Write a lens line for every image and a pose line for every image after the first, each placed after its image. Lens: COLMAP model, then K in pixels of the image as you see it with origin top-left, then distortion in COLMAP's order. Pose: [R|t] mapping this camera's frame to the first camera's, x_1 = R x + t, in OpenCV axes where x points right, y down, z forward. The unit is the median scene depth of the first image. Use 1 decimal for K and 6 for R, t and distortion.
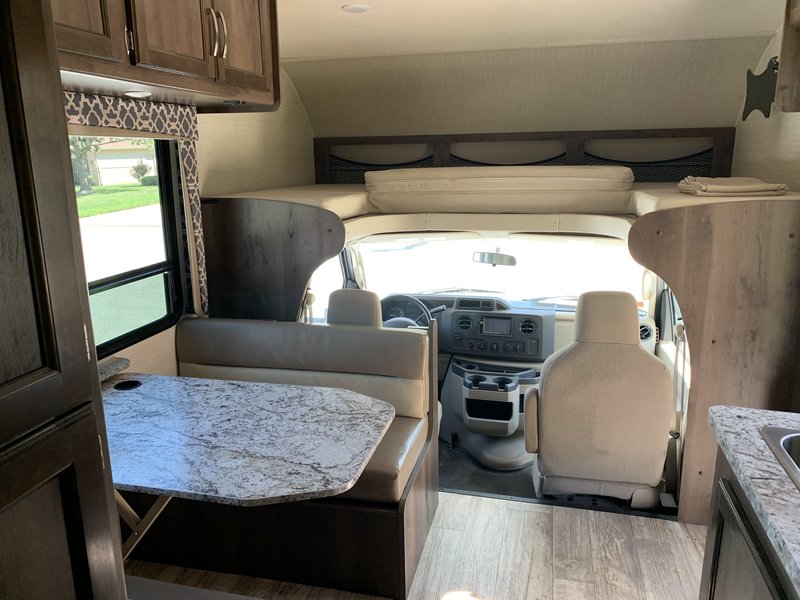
lens RADIAL K [[624.3, 0, 400.0], [0, 624.3, 300.0], [0, 0, 1]] dist [0.046277, -0.045763]
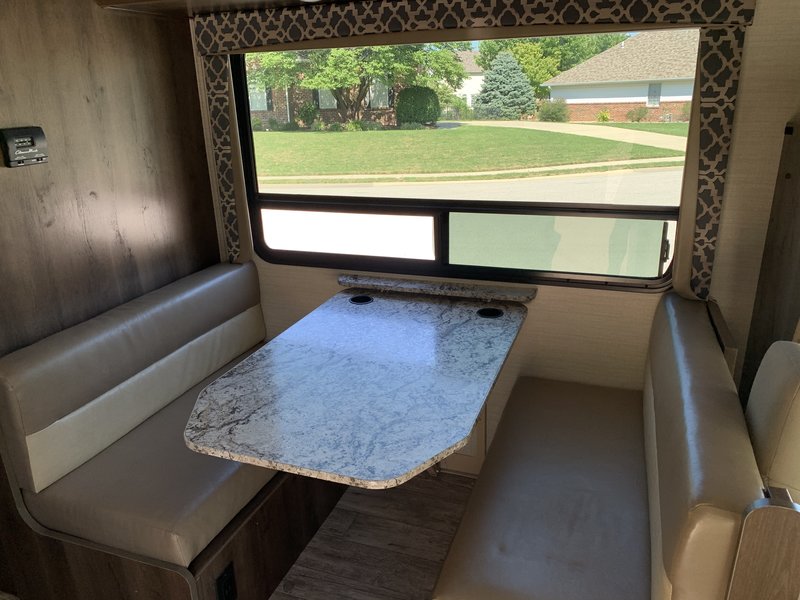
lens RADIAL K [[614.3, 0, 400.0], [0, 614.3, 300.0], [0, 0, 1]] dist [0.019817, -0.003430]
pose [[-0.119645, 0.346752, -0.930295, 0.337058], [-0.199702, 0.909468, 0.364673, -0.147753], [0.972525, 0.229413, -0.039566, 0.681361]]
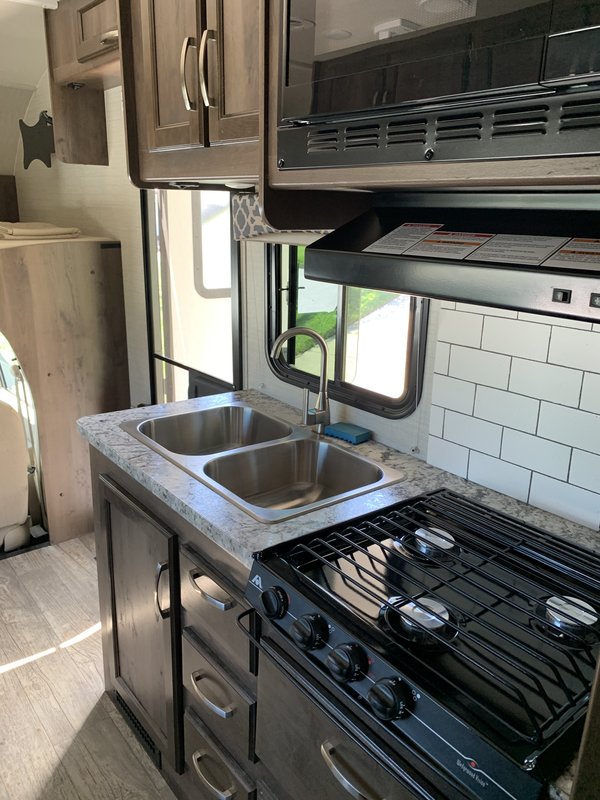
lens RADIAL K [[624.3, 0, 300.0], [0, 624.3, 400.0], [0, 0, 1]] dist [0.046277, -0.045763]
pose [[0.606223, -0.214432, 0.765841, -0.090617], [0.162076, 0.976067, 0.144998, 0.022768], [-0.778604, 0.036223, 0.626469, -0.027407]]
